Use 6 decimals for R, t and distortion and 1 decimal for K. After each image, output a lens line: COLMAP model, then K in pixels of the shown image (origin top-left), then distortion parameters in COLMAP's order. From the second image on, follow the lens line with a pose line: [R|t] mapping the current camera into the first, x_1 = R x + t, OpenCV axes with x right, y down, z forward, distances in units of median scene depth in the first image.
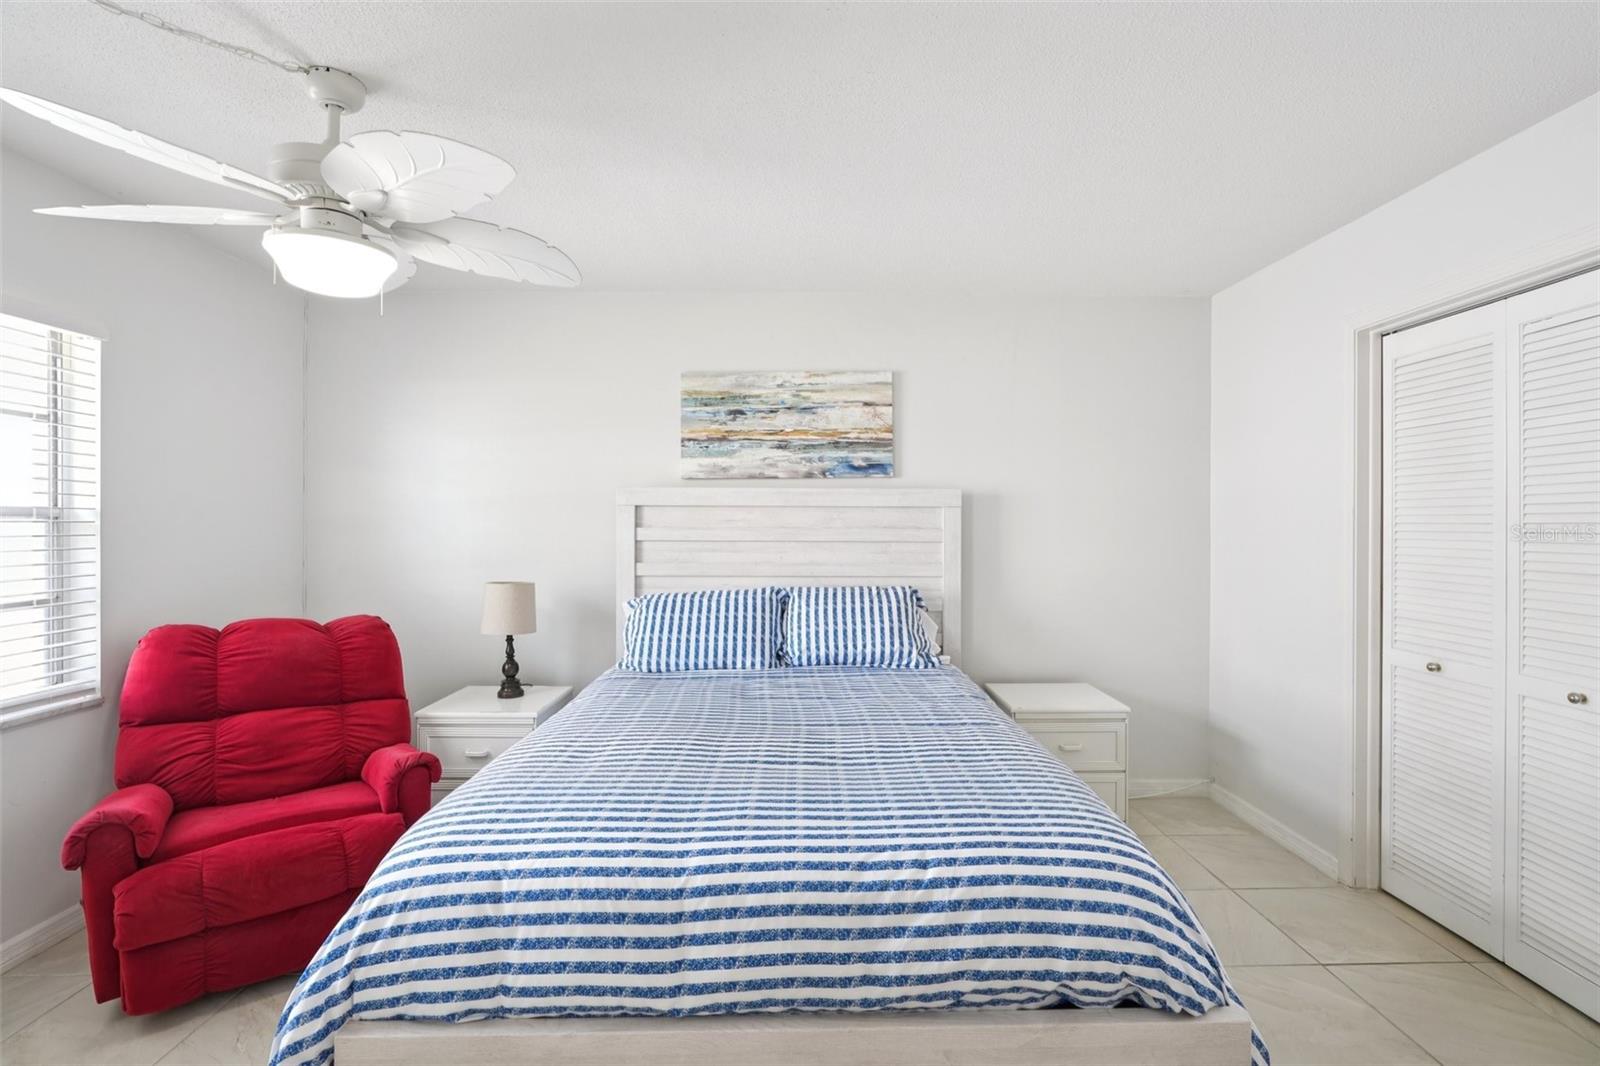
lens RADIAL K [[730.1, 0, 816.0], [0, 730.1, 521.4], [0, 0, 1]] dist [-0.002402, -0.000423]
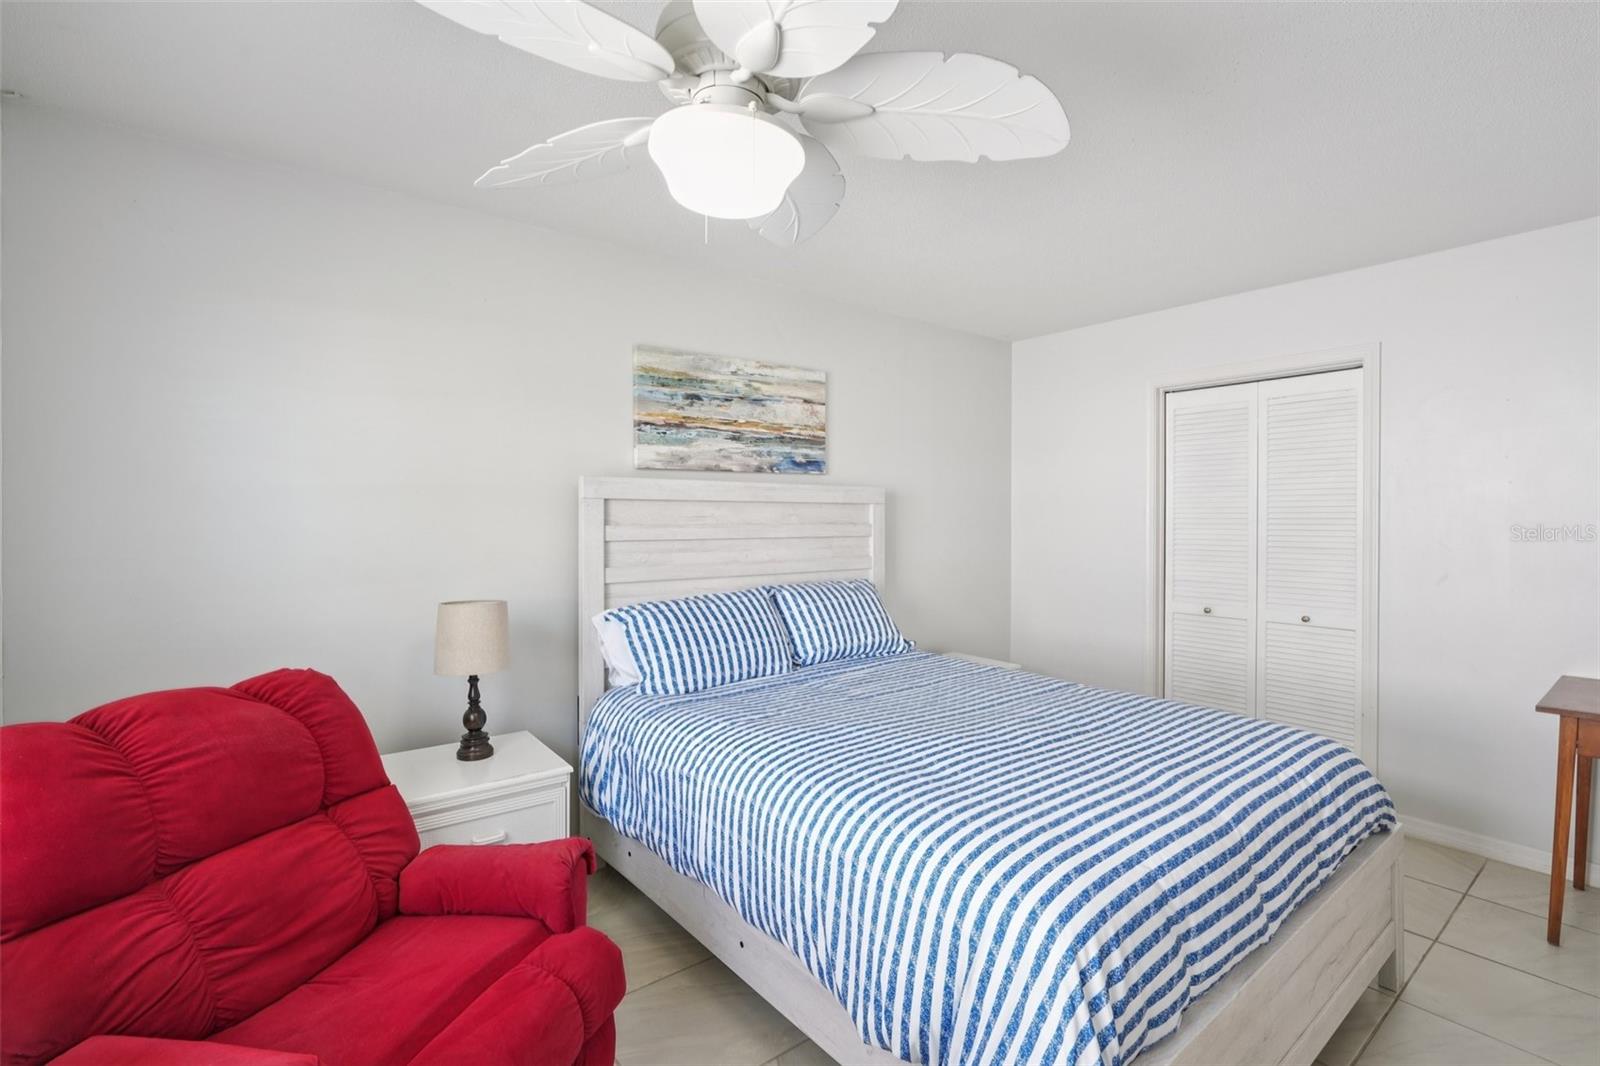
lens RADIAL K [[730.1, 0, 816.0], [0, 730.1, 521.4], [0, 0, 1]] dist [-0.002402, -0.000423]
pose [[0.791813, -0.005636, 0.610738, -0.542116], [-0.000348, 0.999953, 0.009680, -0.004170], [-0.610764, -0.007877, 0.791774, 0.190910]]
